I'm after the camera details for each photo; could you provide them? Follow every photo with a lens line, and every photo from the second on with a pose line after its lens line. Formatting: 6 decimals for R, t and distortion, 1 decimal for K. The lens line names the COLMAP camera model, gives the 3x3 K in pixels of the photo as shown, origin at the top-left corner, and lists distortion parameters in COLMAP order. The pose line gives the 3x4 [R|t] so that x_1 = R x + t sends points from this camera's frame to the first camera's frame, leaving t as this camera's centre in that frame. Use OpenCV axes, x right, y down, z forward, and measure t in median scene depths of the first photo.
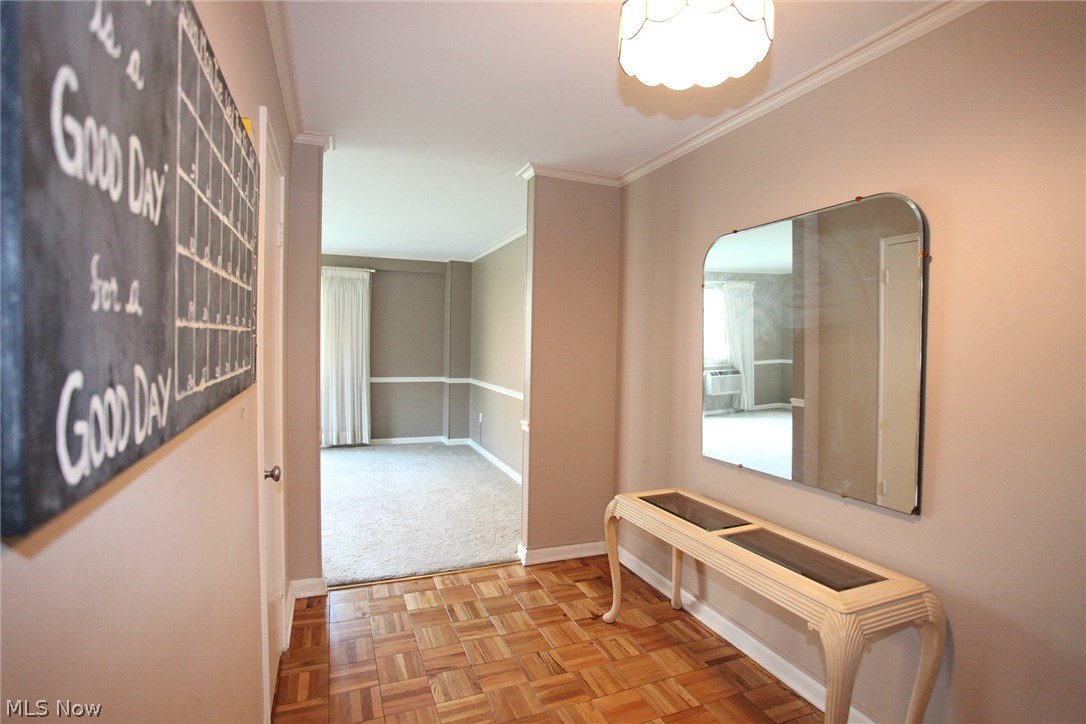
lens RADIAL K [[519.3, 0, 543.0], [0, 519.3, 362.0], [0, 0, 1]] dist [-0.066747, 0.027693]
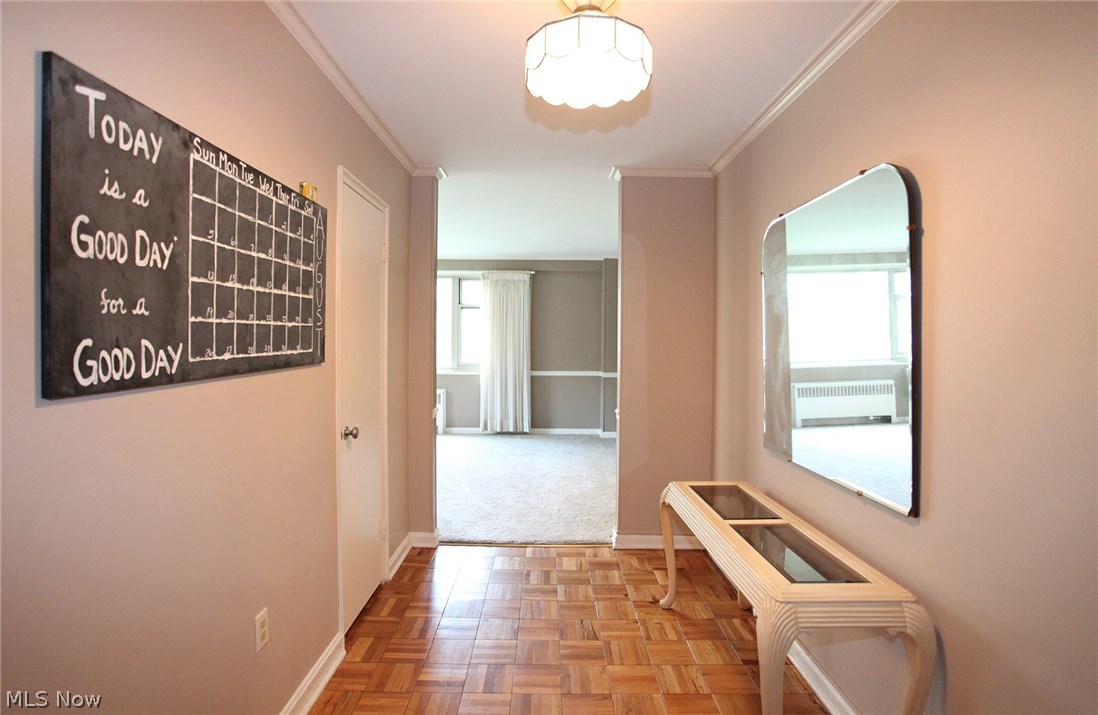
lens RADIAL K [[533.2, 0, 546.7], [0, 533.2, 345.5], [0, 0, 1]] dist [-0.041365, 0.001460]
pose [[0.926379, -0.006573, -0.376536, 0.332943], [-0.003811, 0.999633, -0.026826, 0.017889], [0.376574, 0.026286, 0.926014, -0.076539]]
